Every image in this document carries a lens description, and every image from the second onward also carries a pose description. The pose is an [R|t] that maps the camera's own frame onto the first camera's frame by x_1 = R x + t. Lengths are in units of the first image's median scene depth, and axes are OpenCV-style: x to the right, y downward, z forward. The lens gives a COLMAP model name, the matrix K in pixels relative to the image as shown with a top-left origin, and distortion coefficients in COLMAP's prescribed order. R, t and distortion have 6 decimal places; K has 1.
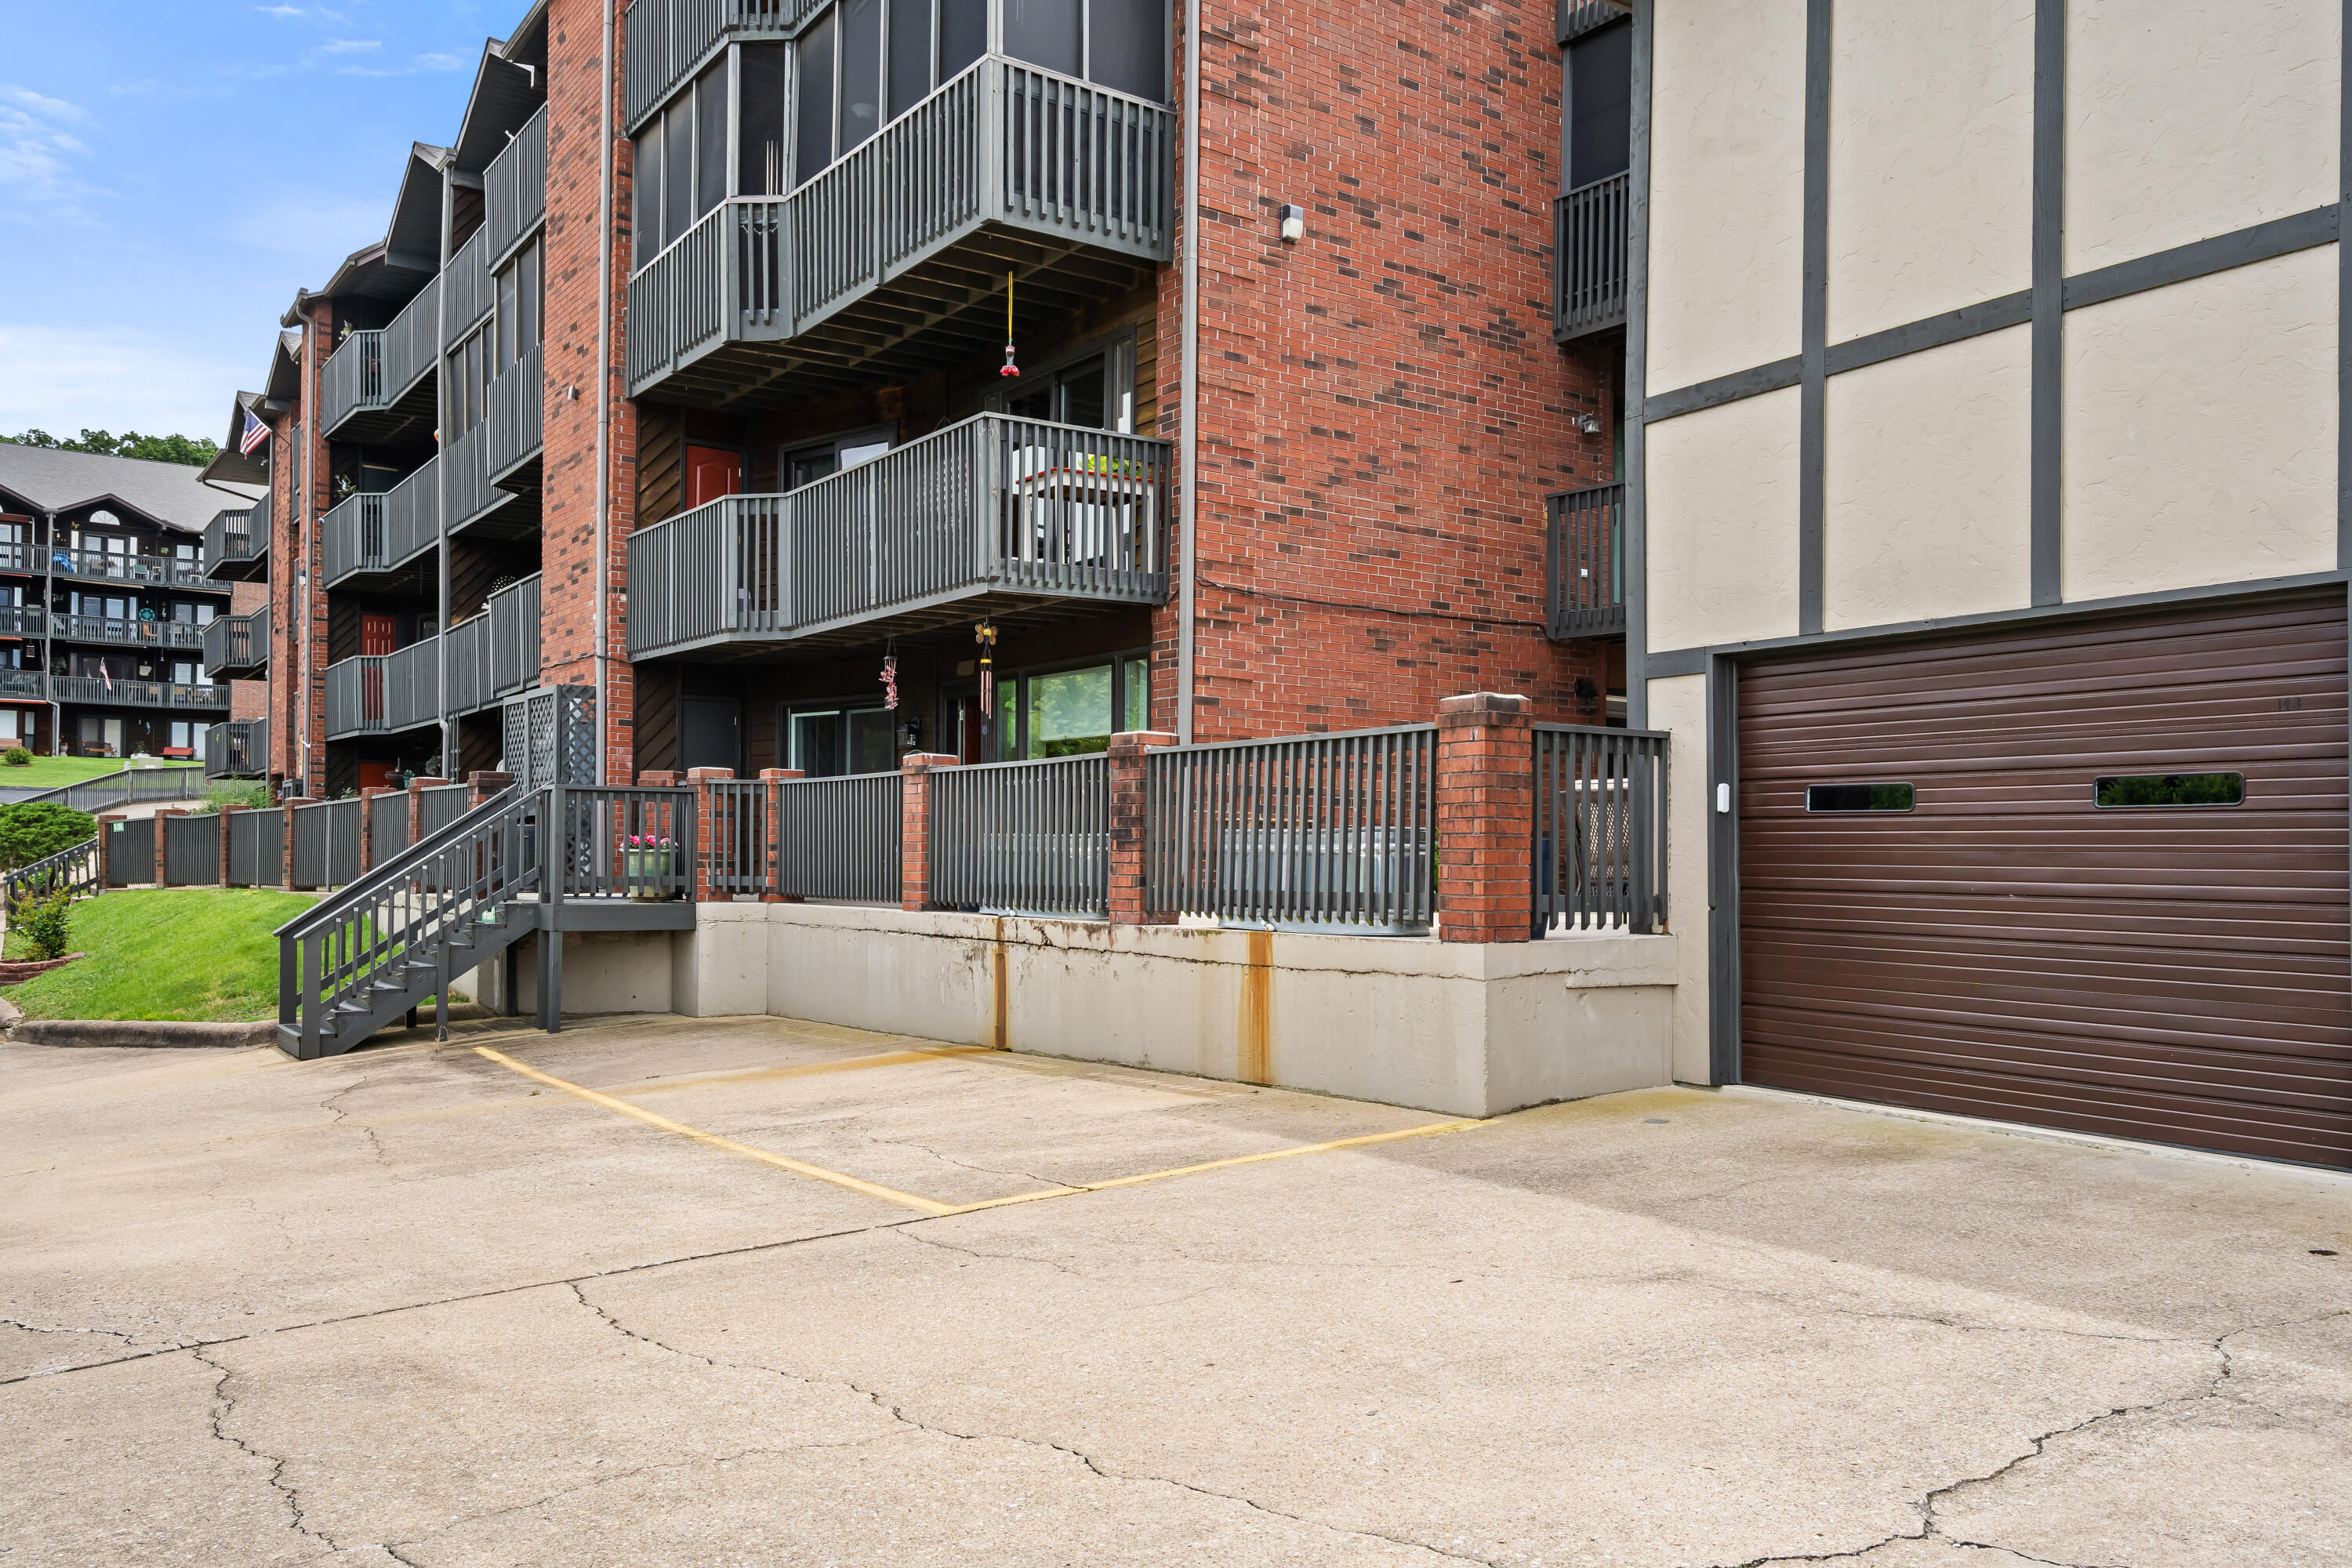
lens RADIAL K [[1744.1, 0, 1176.6], [0, 1744.1, 802.3], [0, 0, 1]] dist [0.005646, -0.002636]
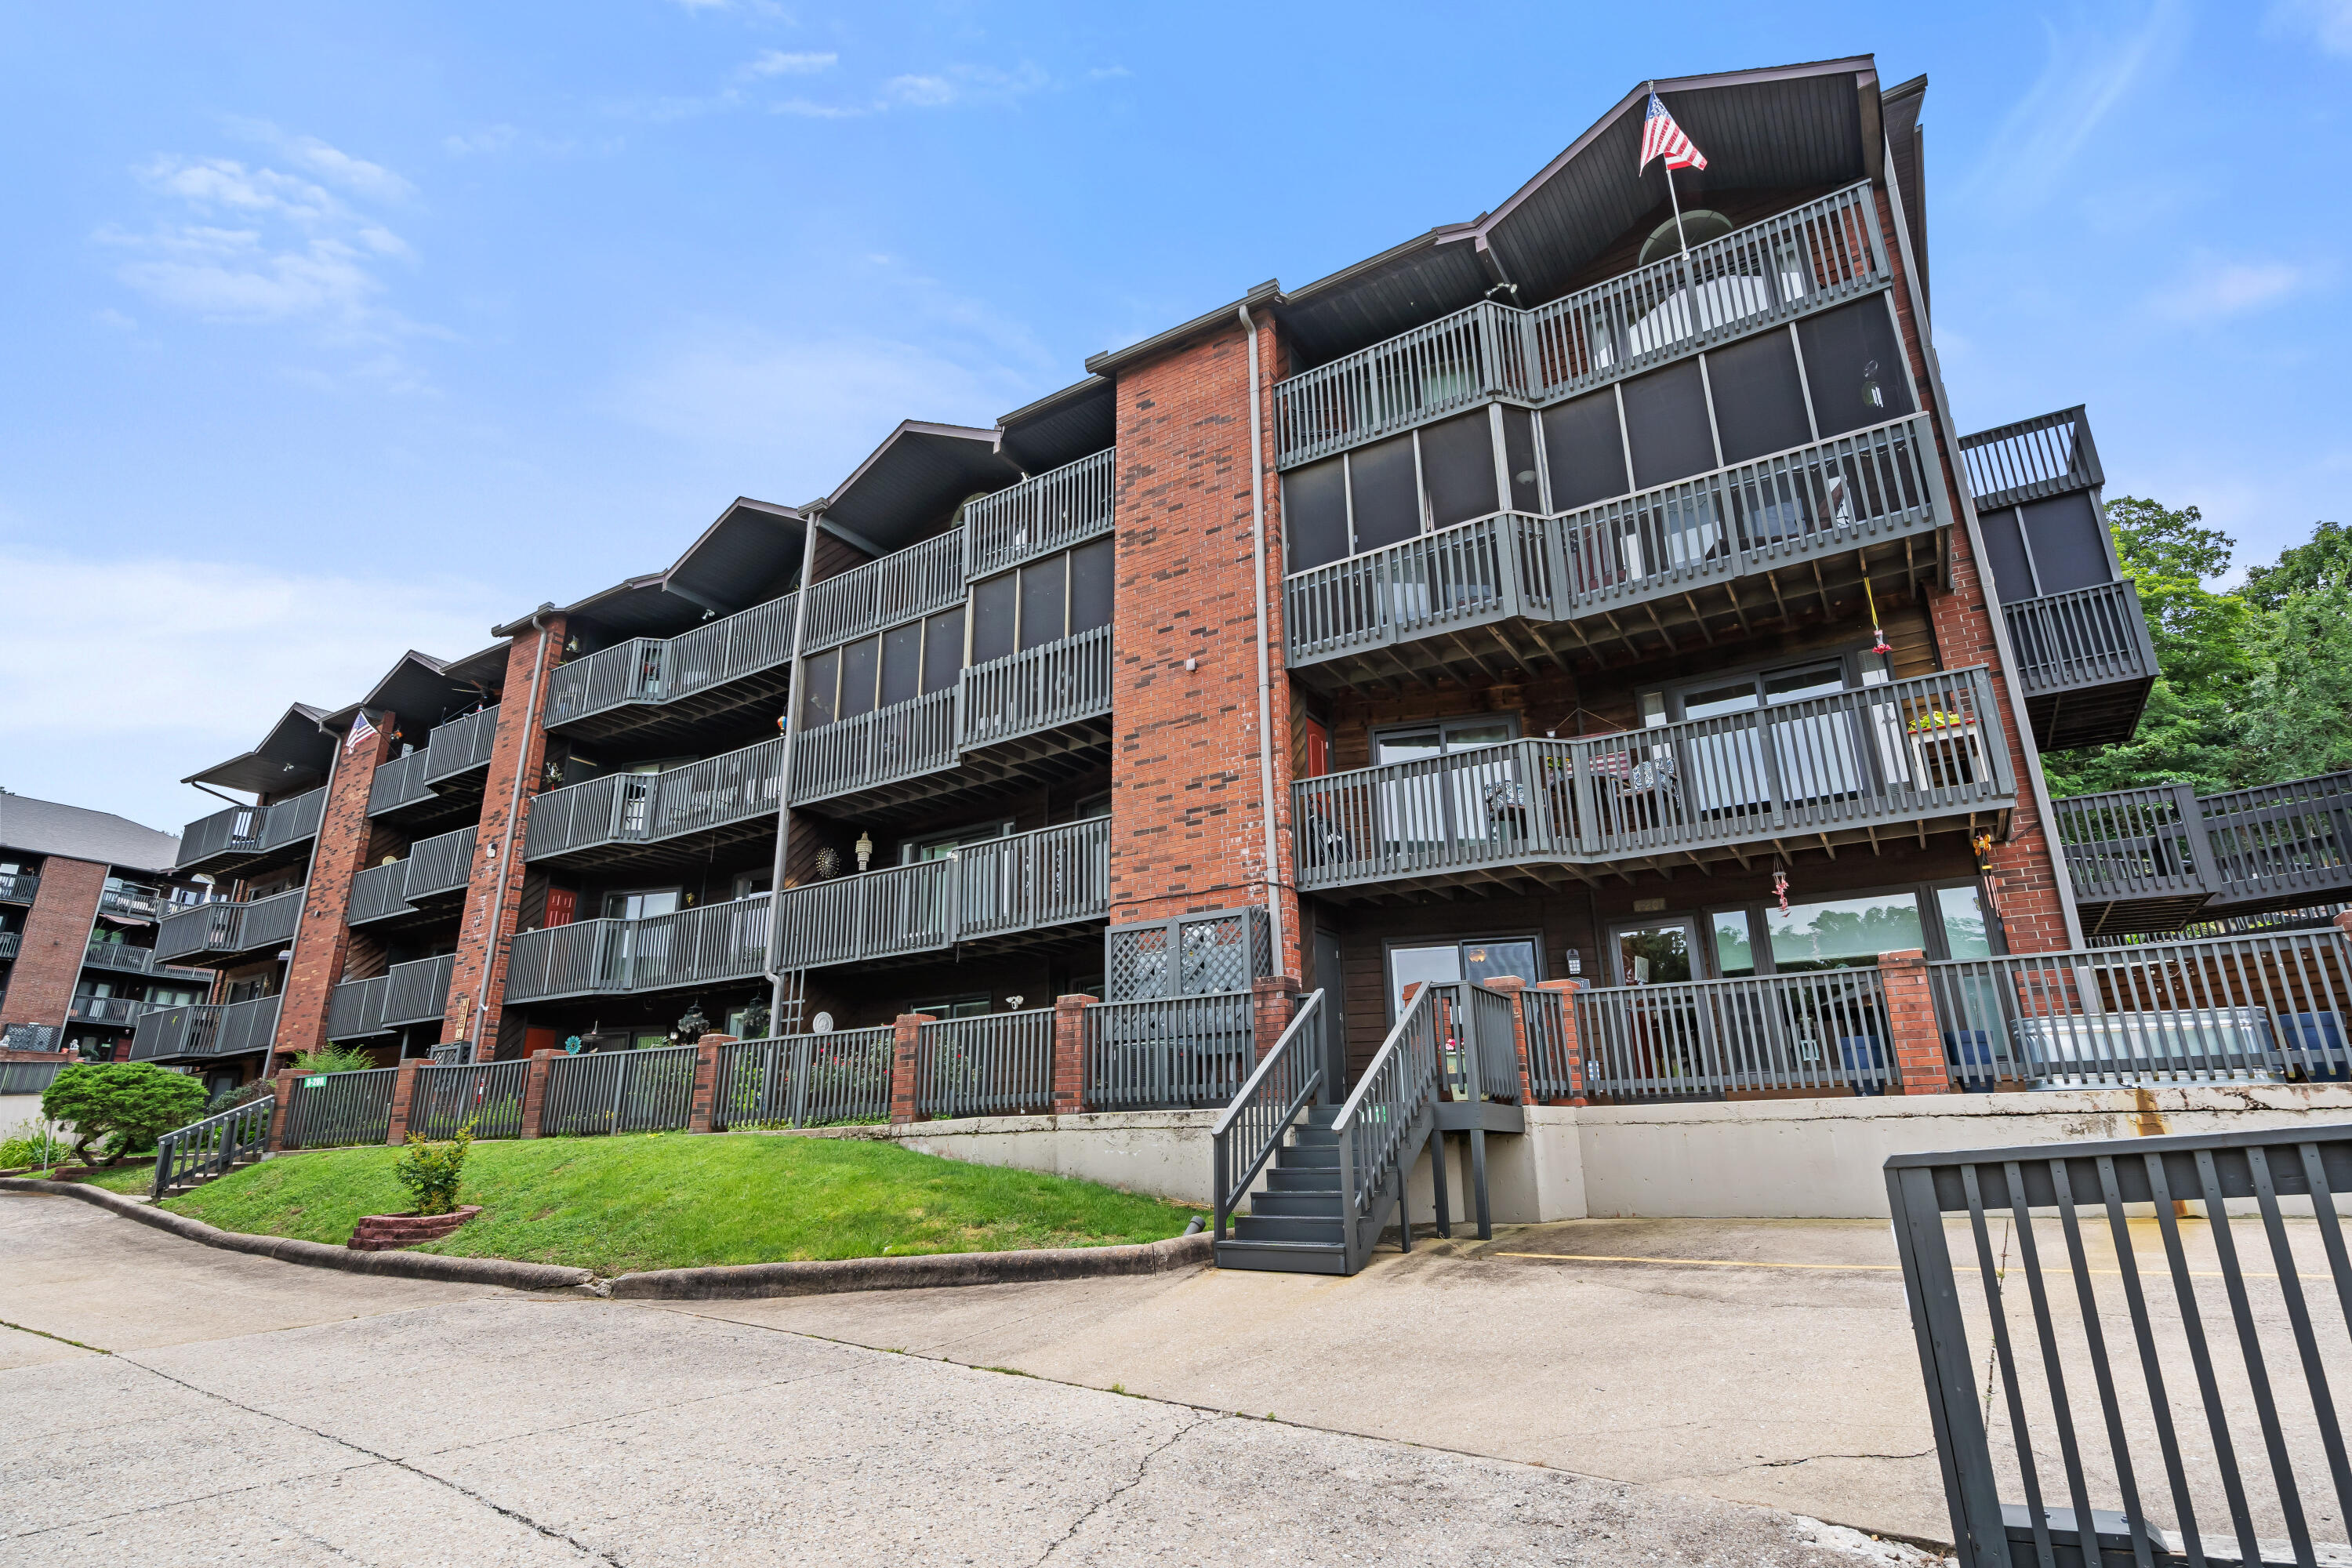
lens RADIAL K [[1143.3, 0, 1174.3], [0, 1143.3, 774.9], [0, 0, 1]] dist [0.004769, 0.000366]
pose [[0.930707, 0.101416, 0.351425, -0.618464], [0.004257, 0.957723, -0.287660, 0.054049], [-0.365741, 0.269224, 0.890928, 0.347976]]
